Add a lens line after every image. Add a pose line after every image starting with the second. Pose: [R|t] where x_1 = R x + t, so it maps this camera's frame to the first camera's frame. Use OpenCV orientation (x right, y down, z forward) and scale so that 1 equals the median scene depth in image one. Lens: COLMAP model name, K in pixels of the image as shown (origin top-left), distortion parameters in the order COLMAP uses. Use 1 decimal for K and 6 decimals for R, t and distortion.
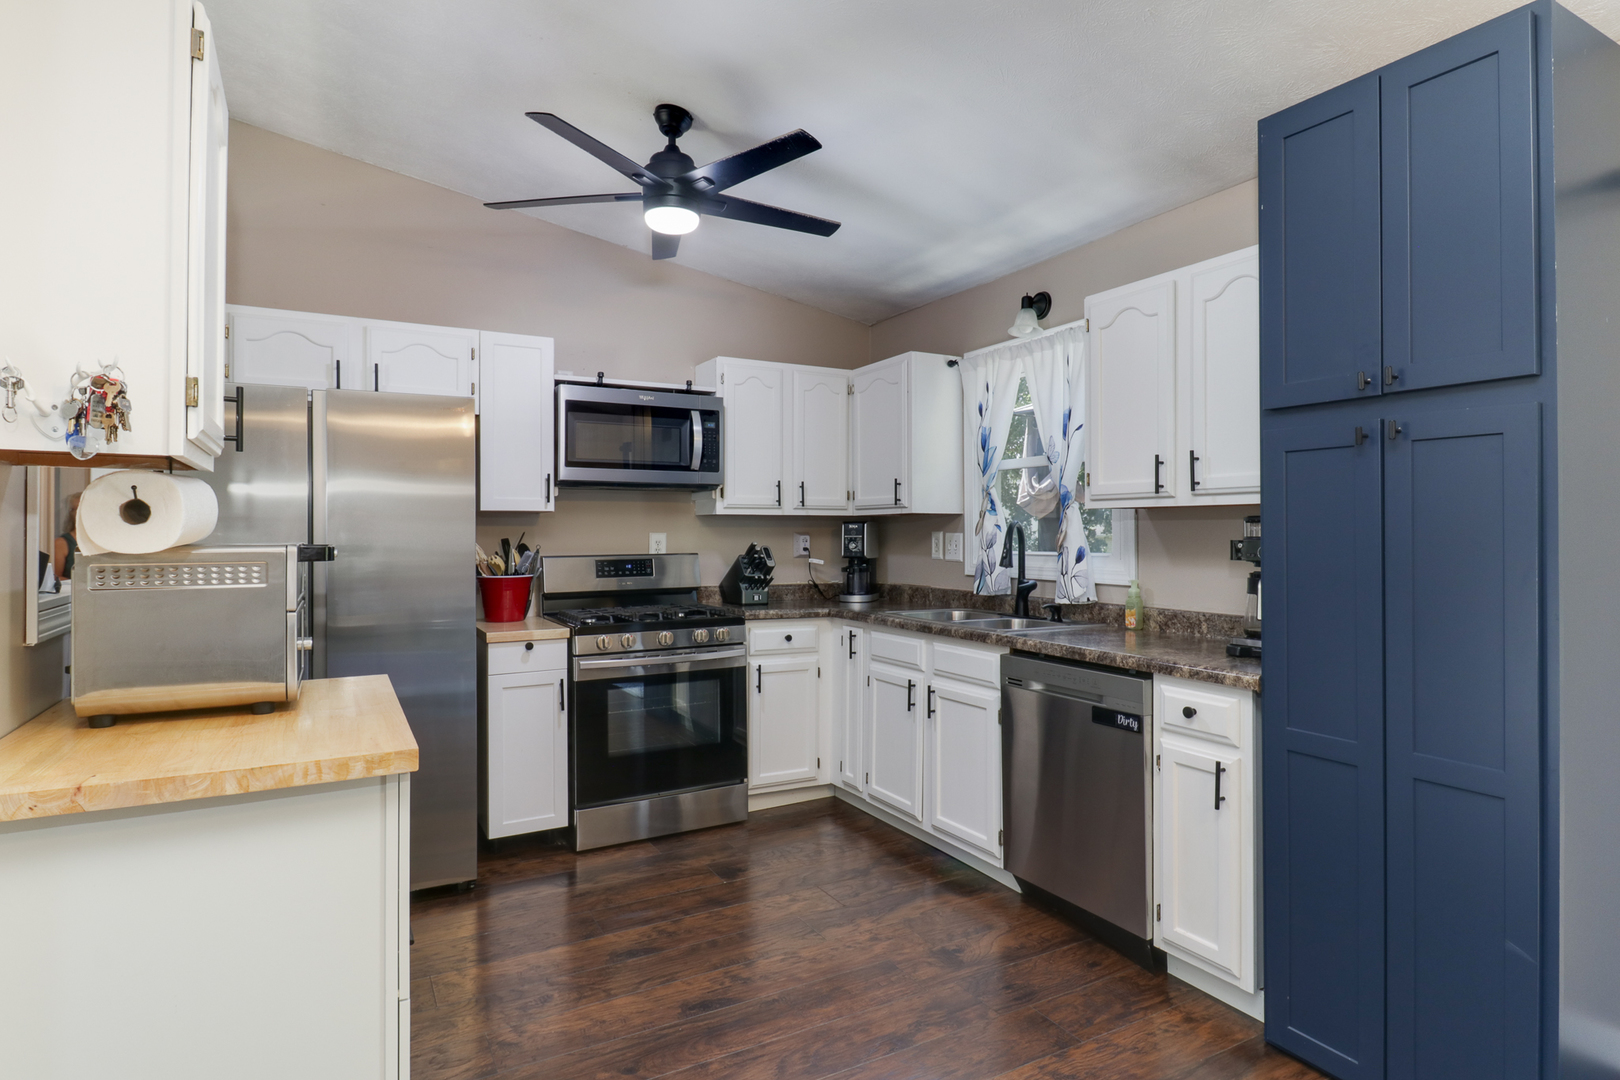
lens RADIAL K [[872.4, 0, 810.1], [0, 872.4, 521.1], [0, 0, 1]] dist [0.002482, -0.000400]
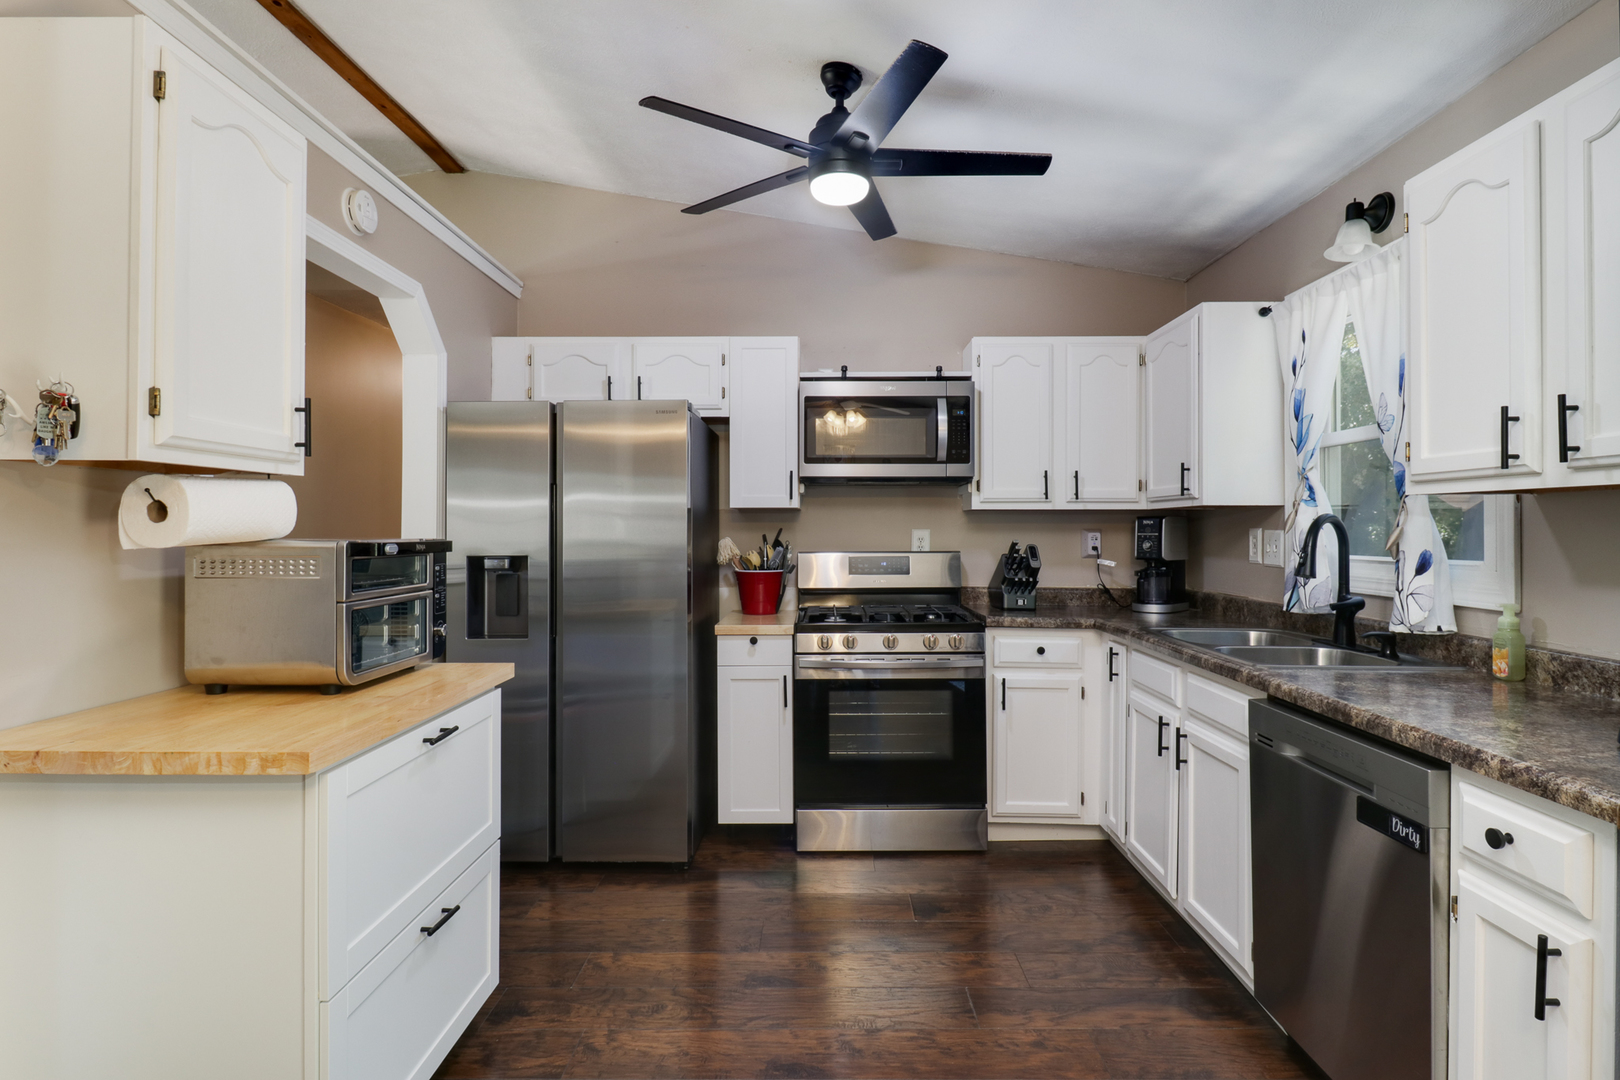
lens RADIAL K [[819.4, 0, 815.3], [0, 819.4, 522.5], [0, 0, 1]] dist [0.018691, -0.017052]
pose [[0.871806, -0.002087, -0.489847, 0.195930], [0.005137, 0.999975, 0.004882, 0.001207], [0.489824, -0.006773, 0.871795, 0.188990]]
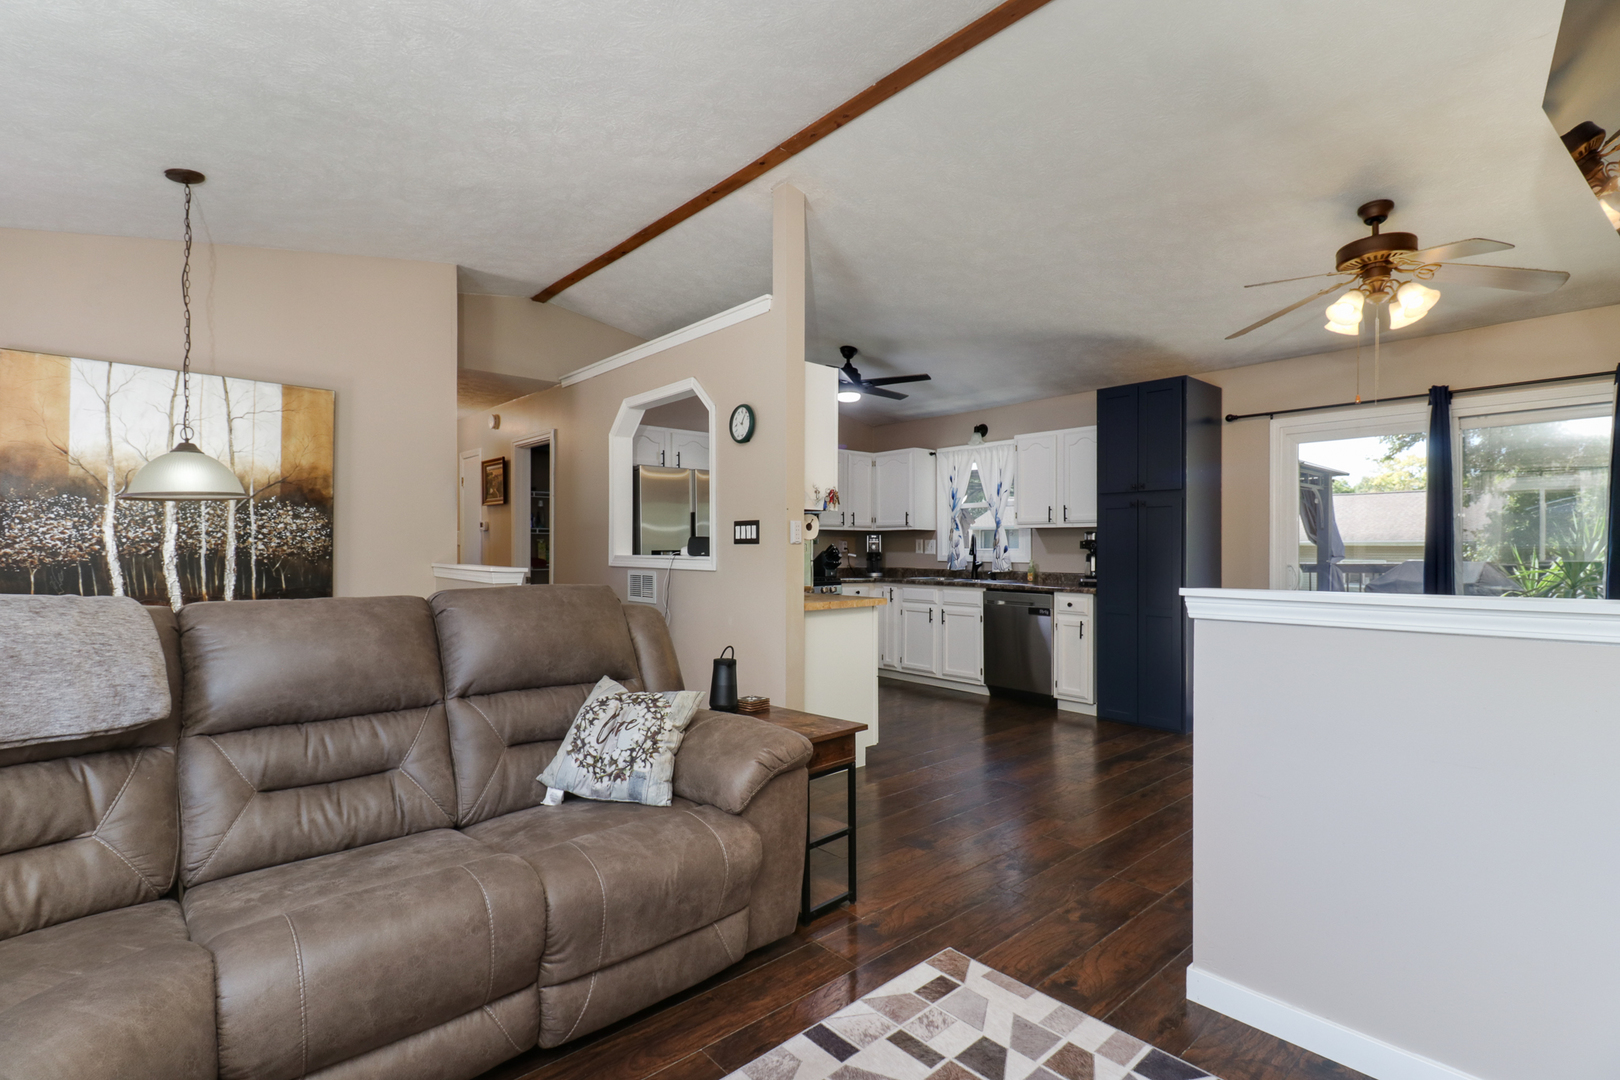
lens RADIAL K [[761.6, 0, 817.5], [0, 761.6, 533.5], [0, 0, 1]] dist [0.025406, -0.030330]
pose [[0.974711, 0.007605, 0.223338, -0.539153], [-0.006337, 0.999960, -0.006390, 0.013673], [-0.223378, 0.004813, 0.974720, -0.708289]]
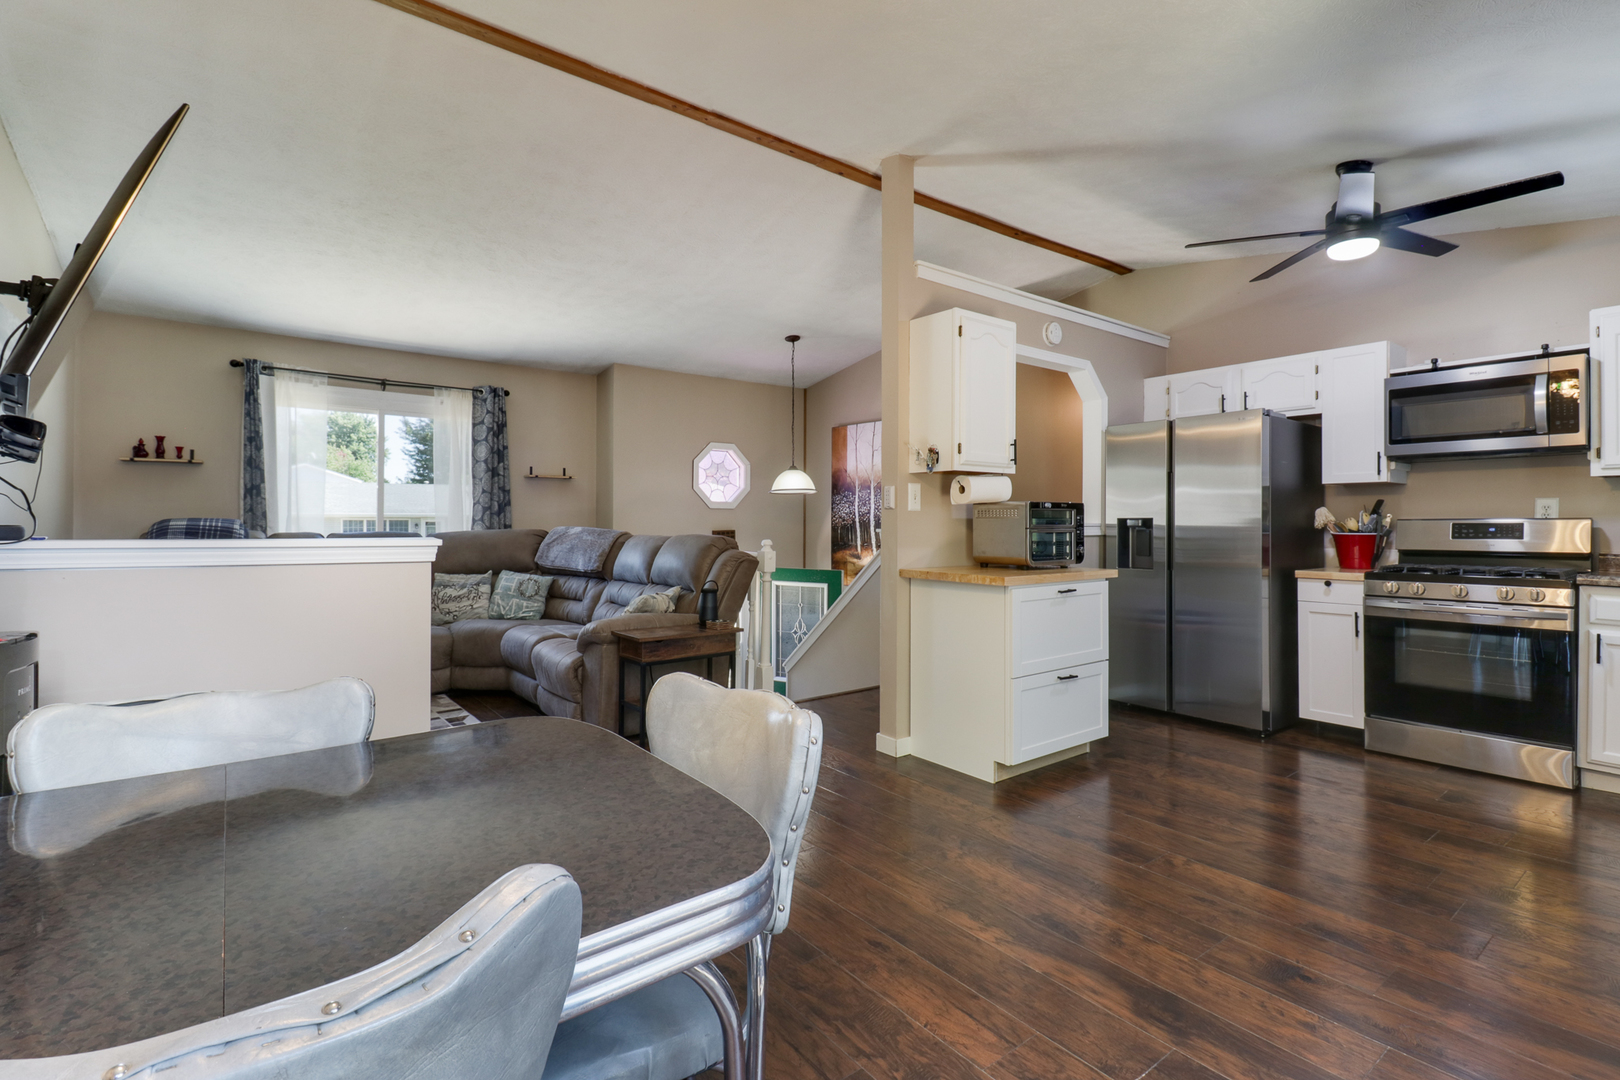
lens RADIAL K [[741.3, 0, 810.2], [0, 741.3, 512.4], [0, 0, 1]] dist [-0.001517, -0.000784]
pose [[0.142756, -0.008380, -0.989722, 0.644990], [0.011749, 0.999908, -0.006772, 0.030566], [0.989688, -0.010662, 0.142842, 0.049413]]
